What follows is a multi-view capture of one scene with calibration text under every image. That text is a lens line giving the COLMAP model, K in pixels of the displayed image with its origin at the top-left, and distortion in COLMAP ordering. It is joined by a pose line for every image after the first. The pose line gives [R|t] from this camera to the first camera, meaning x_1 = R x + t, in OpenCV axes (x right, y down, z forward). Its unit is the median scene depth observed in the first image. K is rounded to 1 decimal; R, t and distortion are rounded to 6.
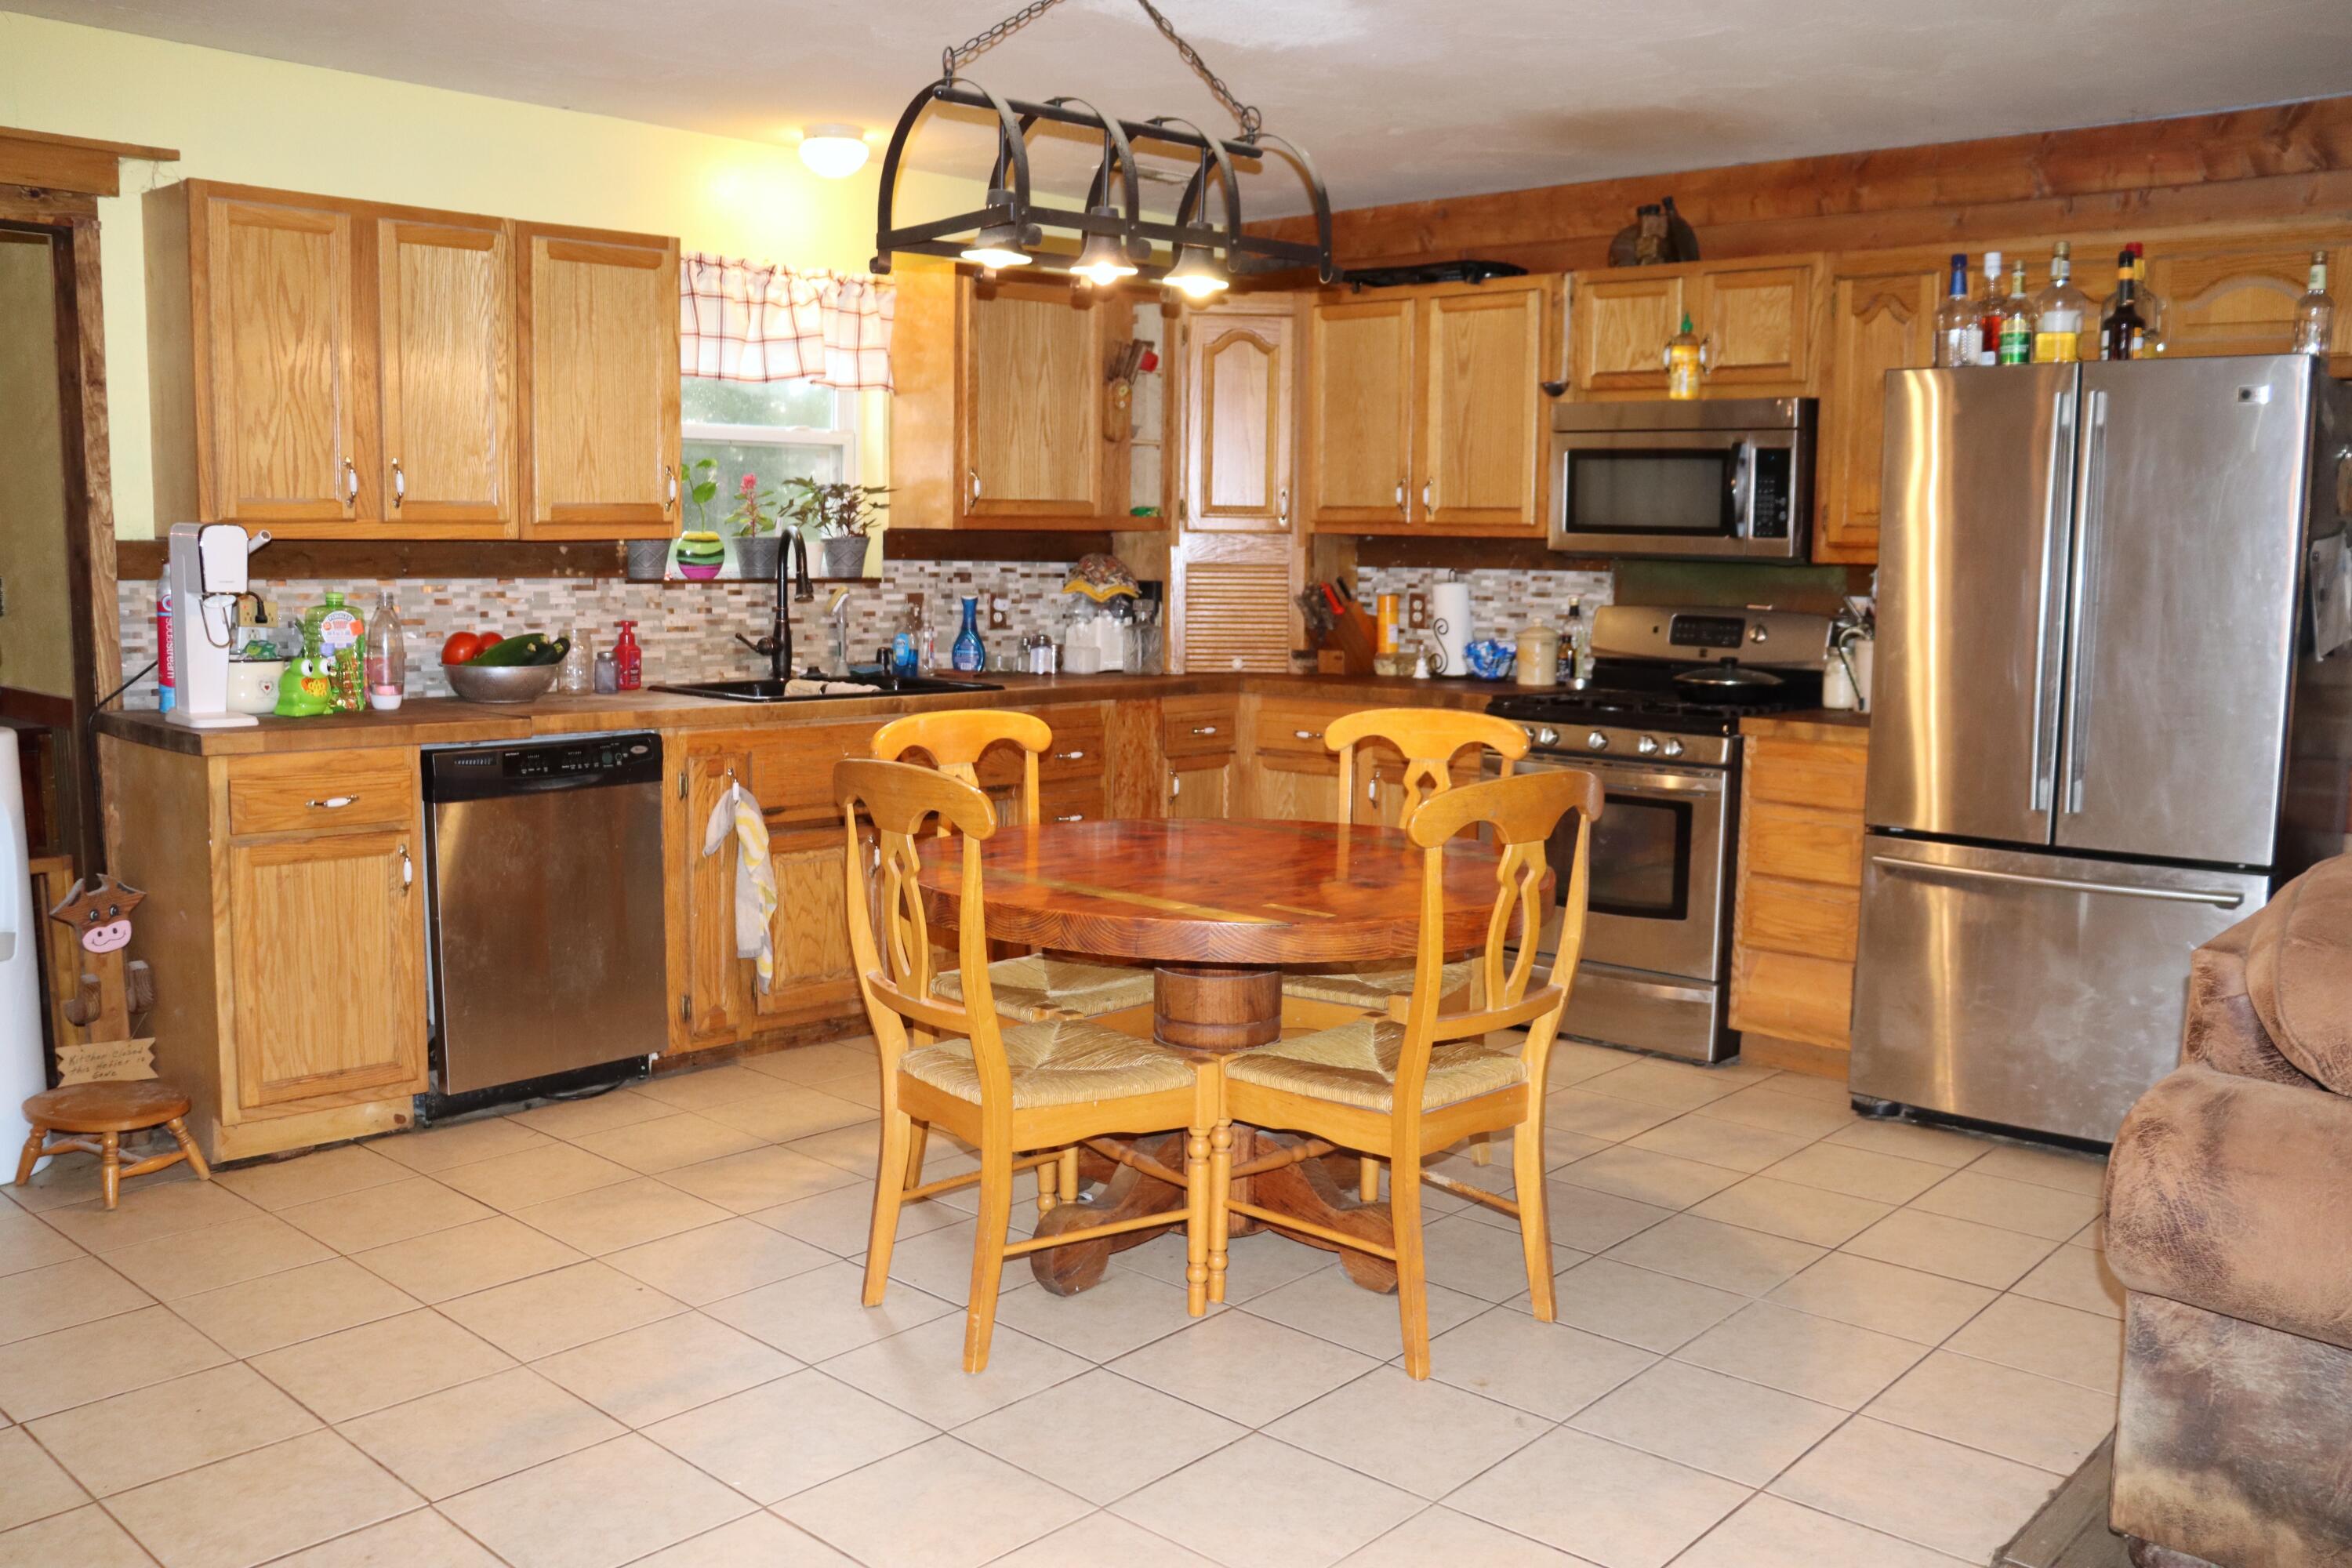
lens RADIAL K [[1985.7, 0, 1176.9], [0, 1985.7, 798.9], [0, 0, 1]] dist [-0.149850, 0.113290]
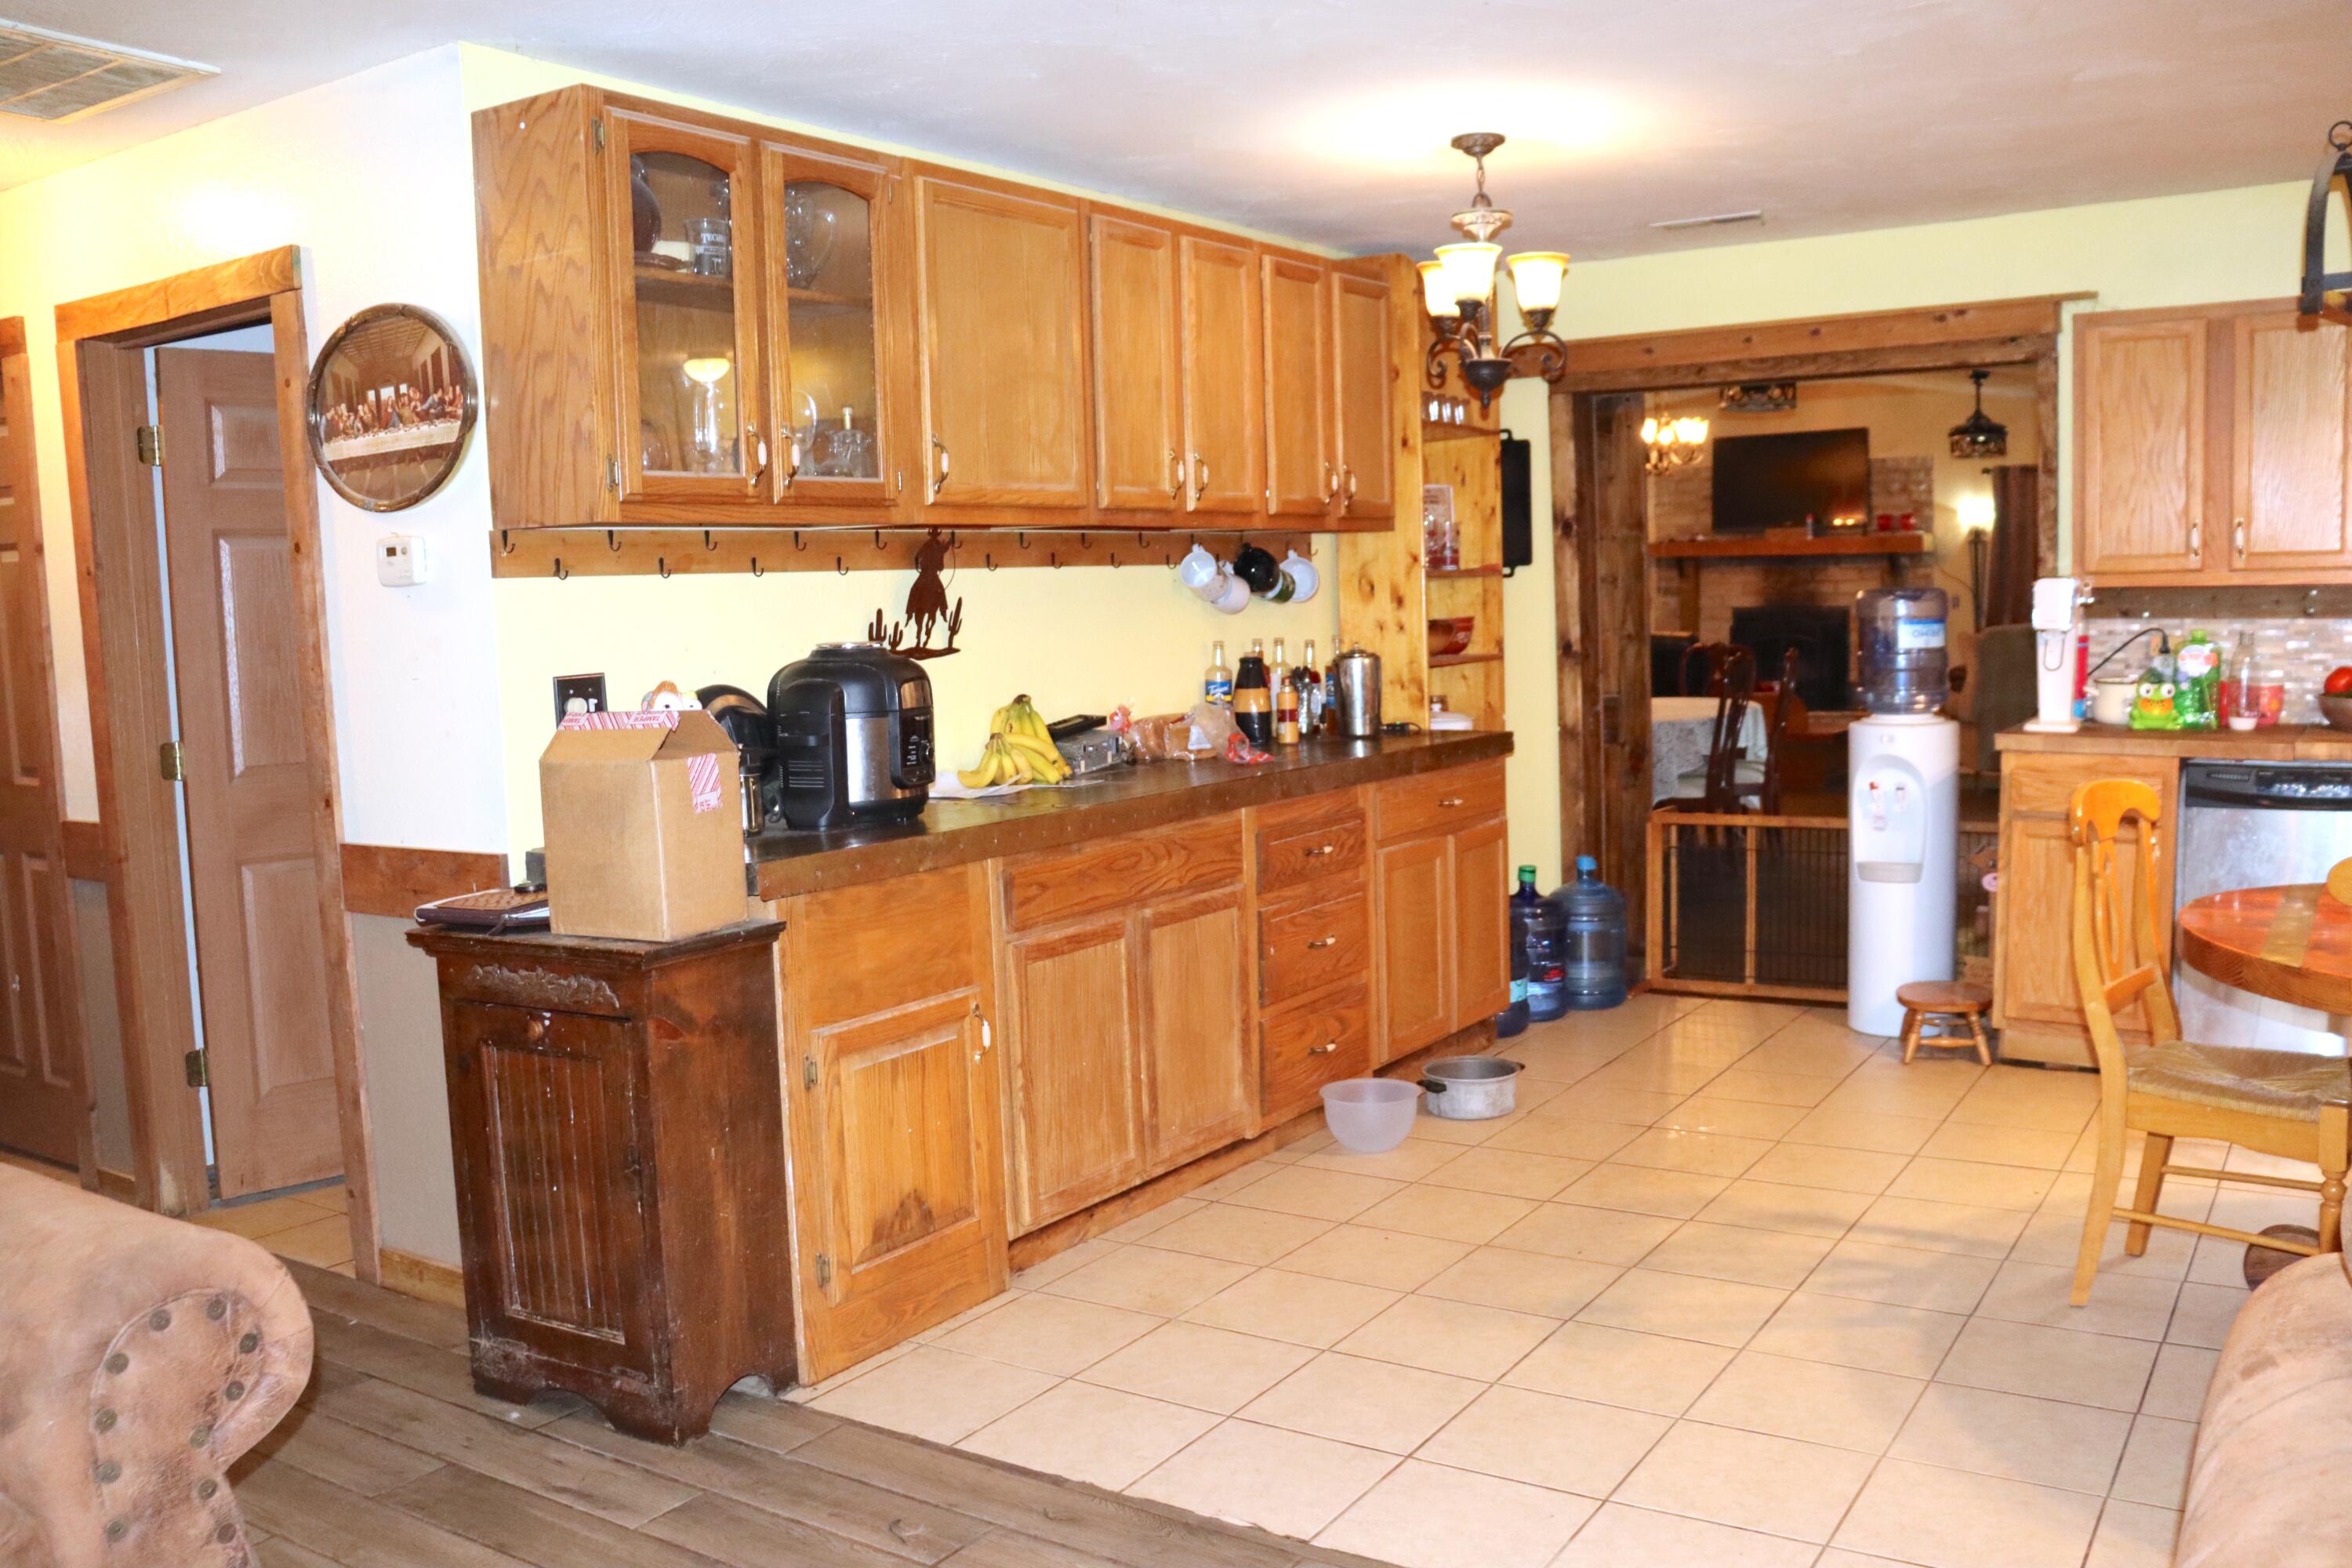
lens RADIAL K [[1985.7, 0, 1182.3], [0, 1985.7, 798.5], [0, 0, 1]] dist [-0.149850, 0.113290]
pose [[0.167879, 0.086441, -0.982011, 0.668328], [-0.096781, 0.992781, 0.070844, -0.027055], [0.981045, 0.083147, 0.175033, 0.184168]]
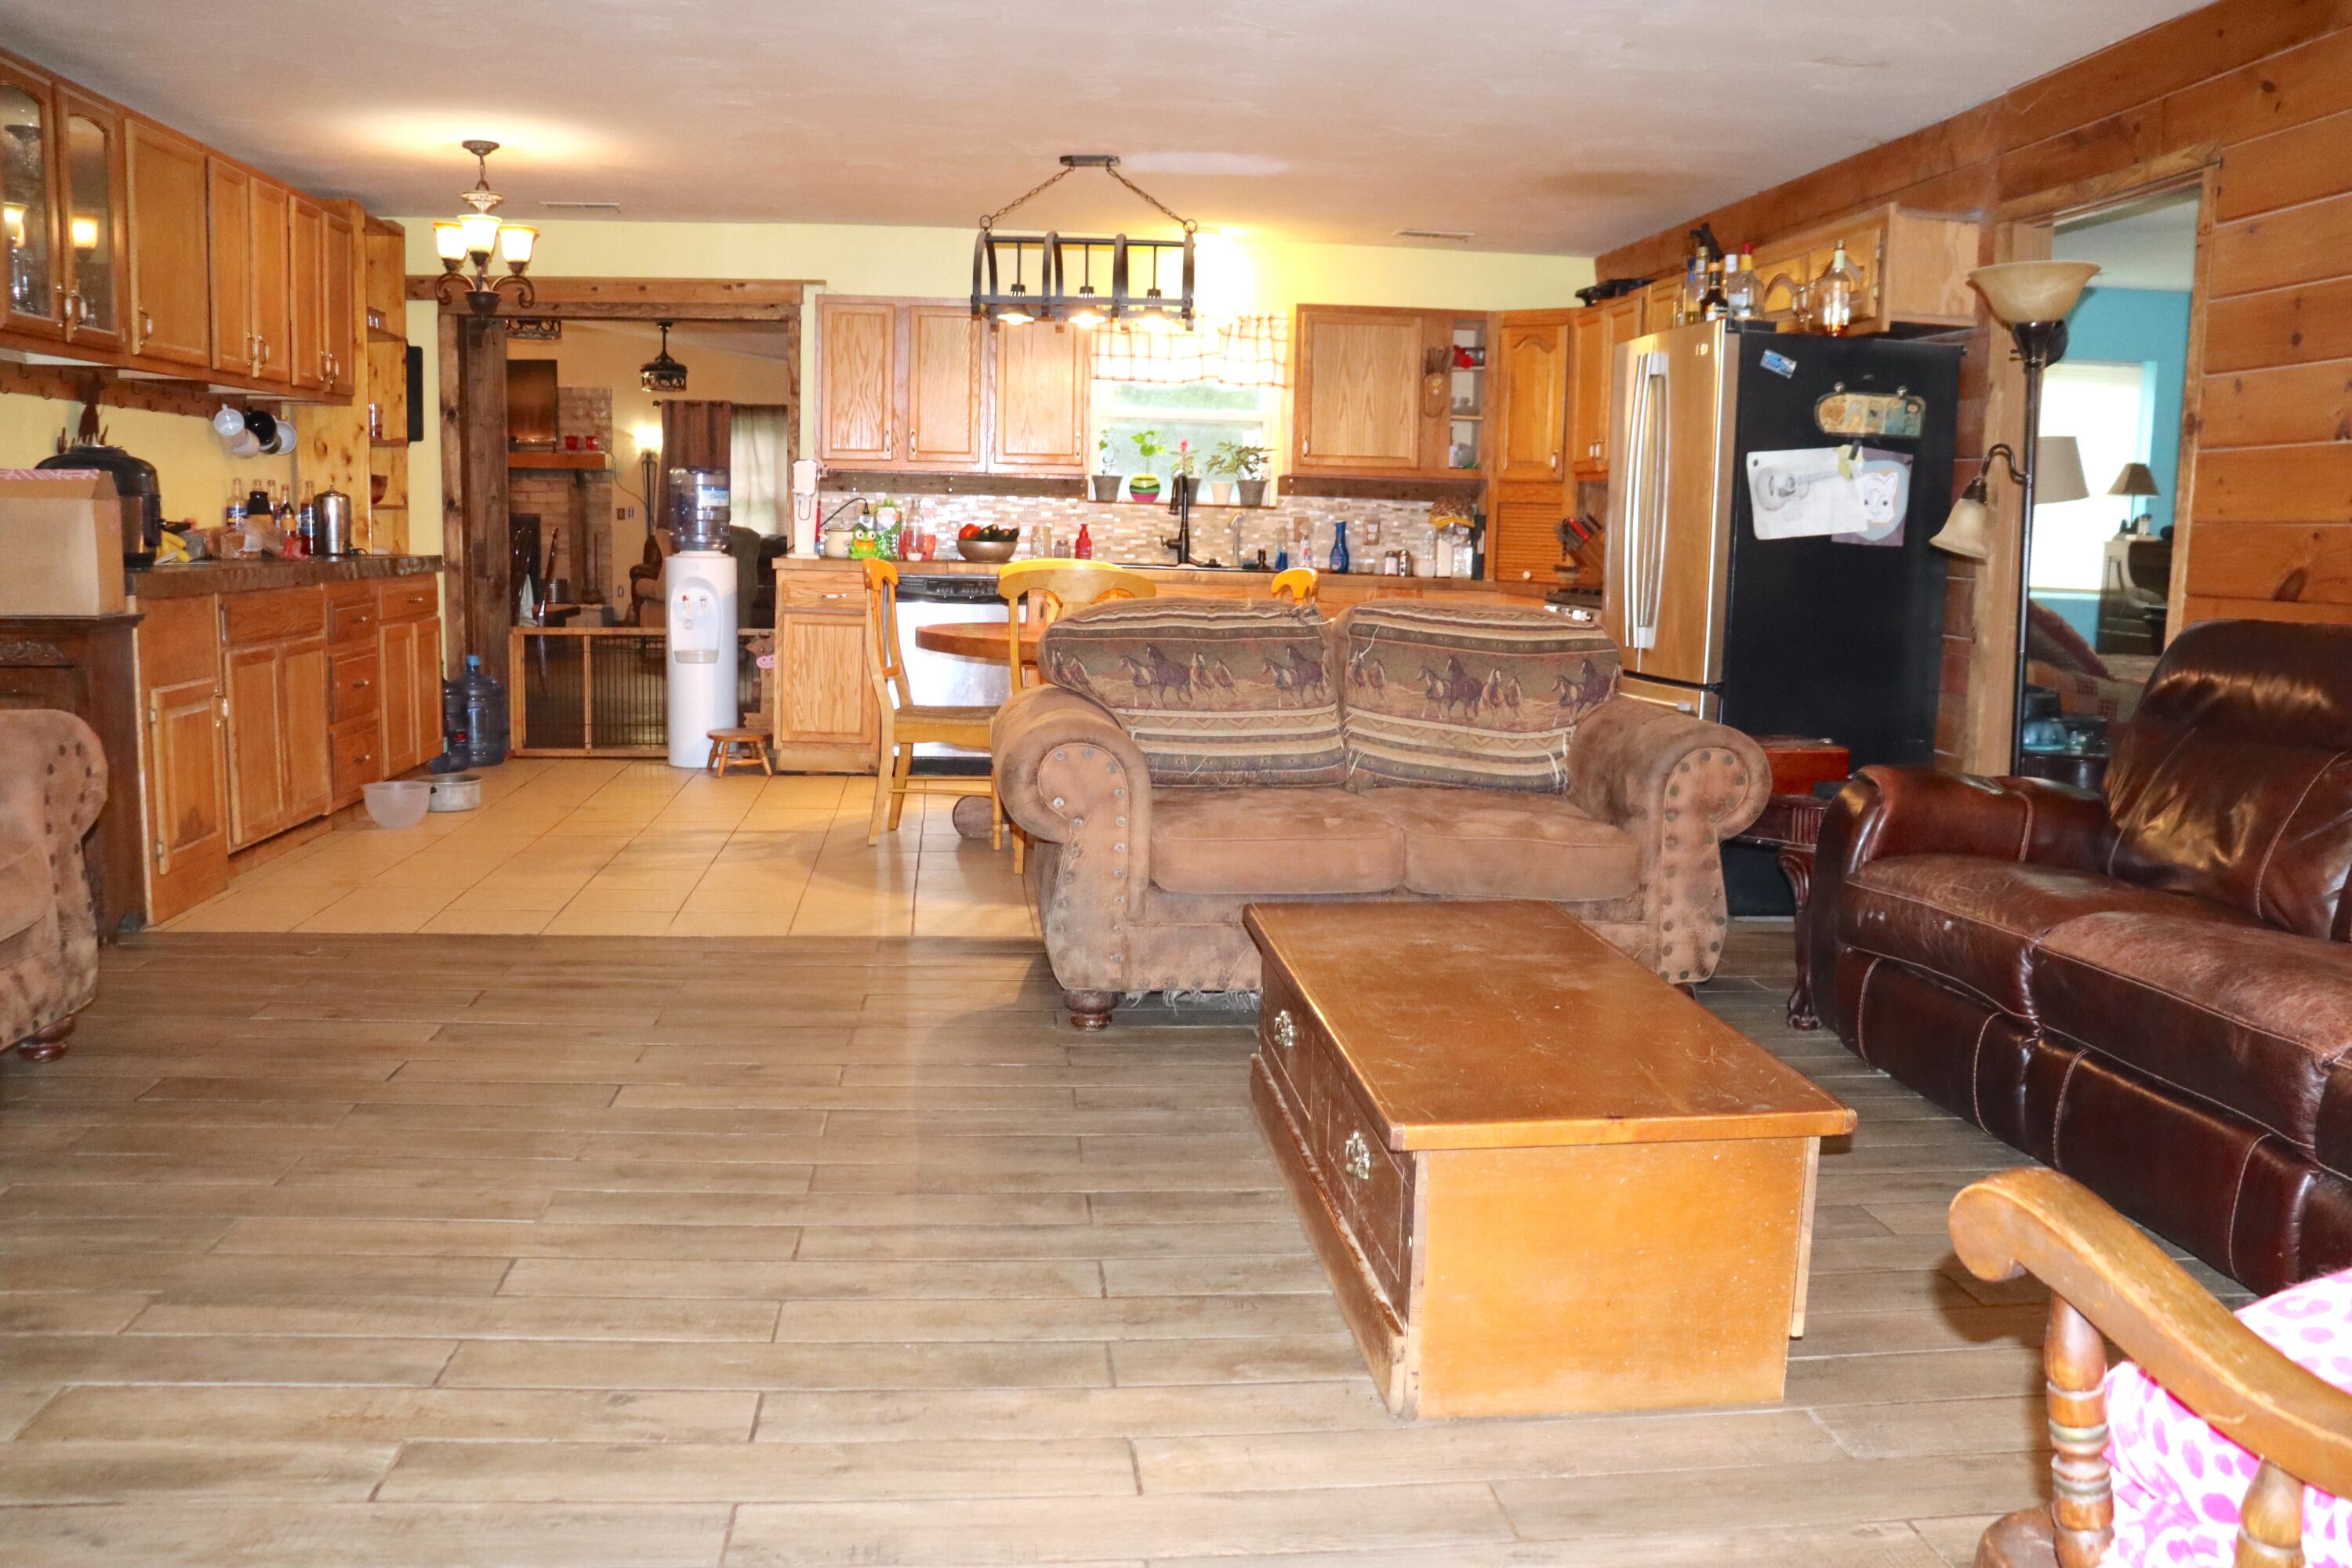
lens RADIAL K [[1985.7, 0, 1176.4], [0, 1985.7, 786.1], [0, 0, 1]] dist [-0.149850, 0.113290]
pose [[0.754646, 0.093183, -0.649481, 1.134759], [-0.100842, 0.994575, 0.025525, 0.103937], [0.648336, 0.046233, 0.759949, -0.312350]]
